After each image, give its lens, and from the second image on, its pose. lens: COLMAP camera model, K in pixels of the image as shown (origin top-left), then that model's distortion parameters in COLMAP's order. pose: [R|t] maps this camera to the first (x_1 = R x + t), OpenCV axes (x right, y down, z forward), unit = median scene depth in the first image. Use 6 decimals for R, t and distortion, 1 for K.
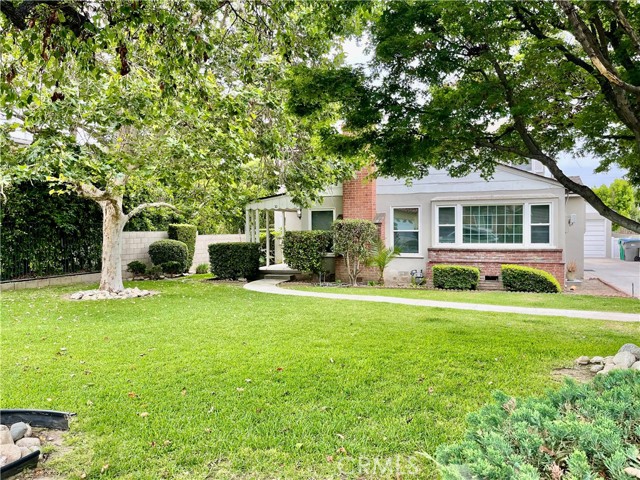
lens RADIAL K [[482.6, 0, 320.0], [0, 482.6, 240.0], [0, 0, 1]] dist [0.059604, -0.074126]
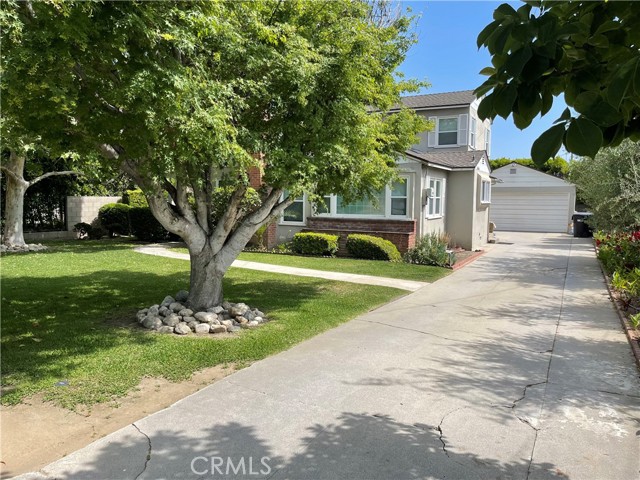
lens RADIAL K [[482.6, 0, 320.0], [0, 482.6, 240.0], [0, 0, 1]] dist [0.059604, -0.074126]
pose [[0.994326, 0.030527, -0.101897, 0.369581], [-0.023895, 0.997554, 0.065682, -0.004134], [0.103653, -0.062874, 0.992624, -0.075400]]
